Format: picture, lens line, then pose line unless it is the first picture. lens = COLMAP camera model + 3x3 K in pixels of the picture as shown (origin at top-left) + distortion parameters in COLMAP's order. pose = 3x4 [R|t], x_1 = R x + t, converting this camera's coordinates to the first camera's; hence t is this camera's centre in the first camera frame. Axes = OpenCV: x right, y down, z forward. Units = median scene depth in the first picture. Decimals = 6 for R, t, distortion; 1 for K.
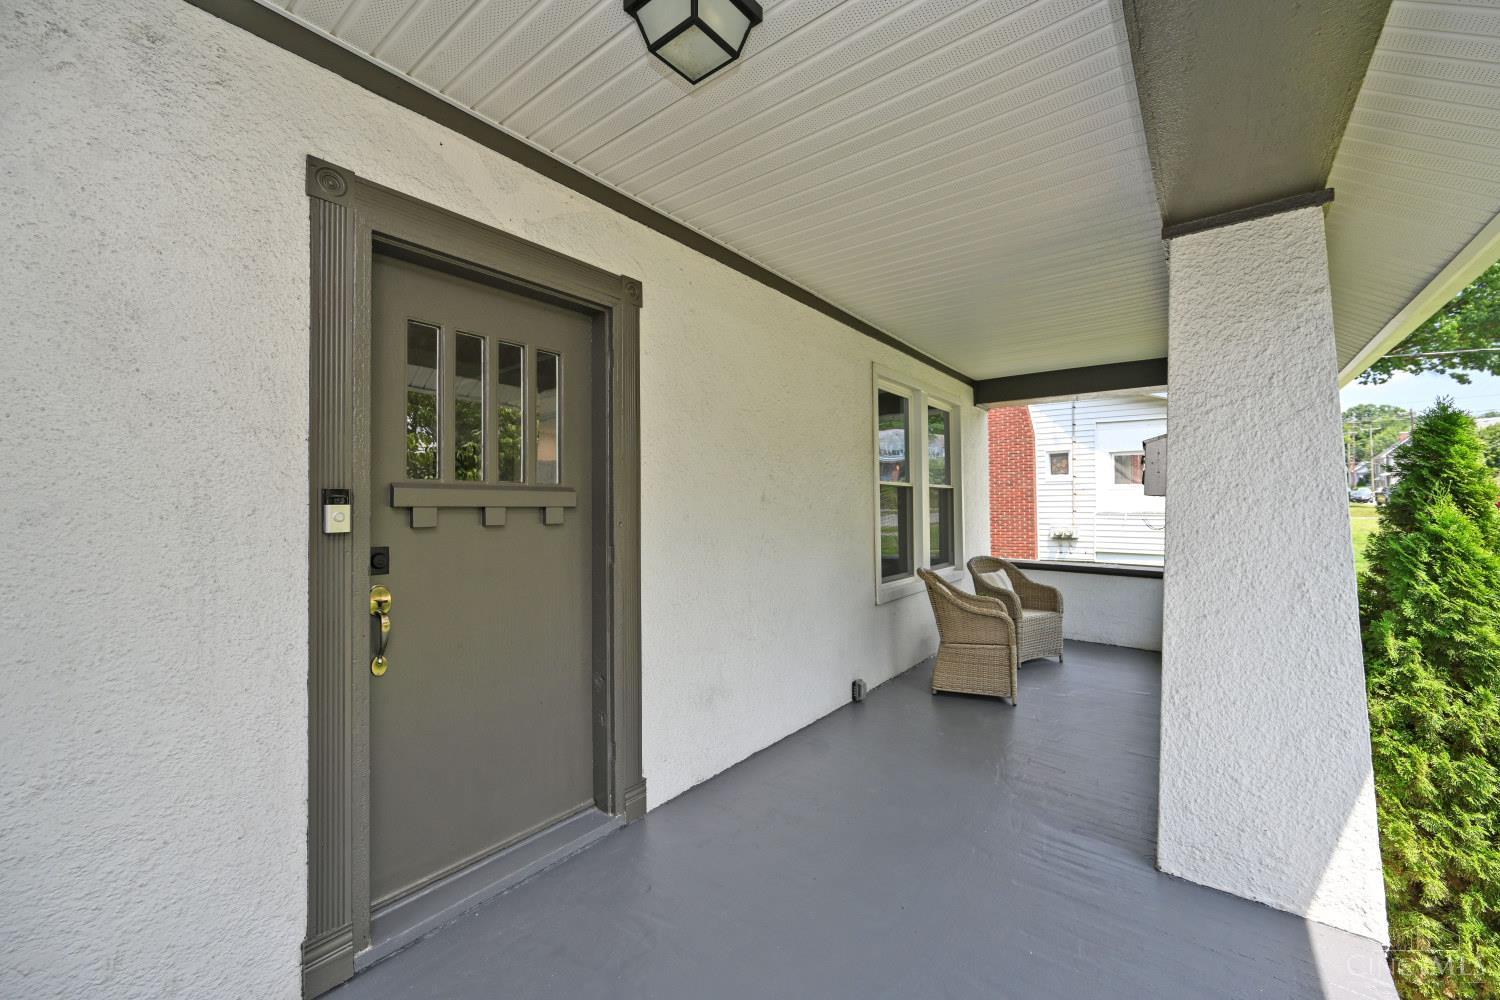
lens RADIAL K [[593.9, 0, 747.0], [0, 593.9, 496.9], [0, 0, 1]] dist [-0.000756, -0.000020]
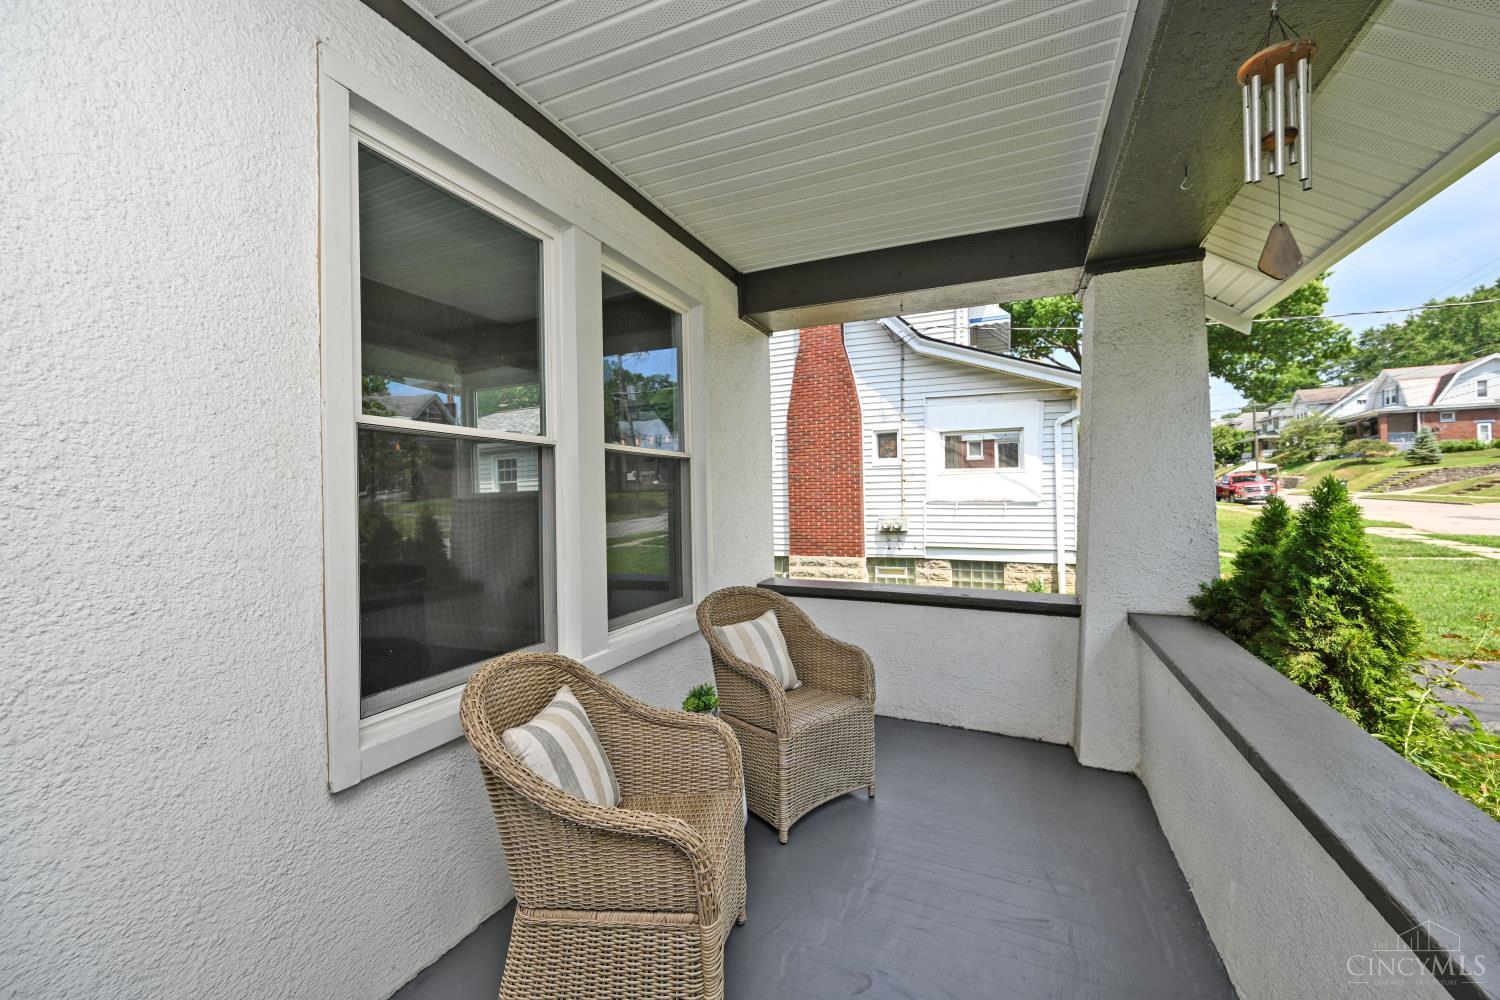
lens RADIAL K [[593.9, 0, 750.5], [0, 593.9, 497.8], [0, 0, 1]] dist [-0.000756, -0.000020]
pose [[0.969286, -0.008416, 0.245794, 0.122805], [0.004678, 0.999864, 0.015788, 0.005651], [-0.245894, -0.014153, 0.969193, 0.215791]]
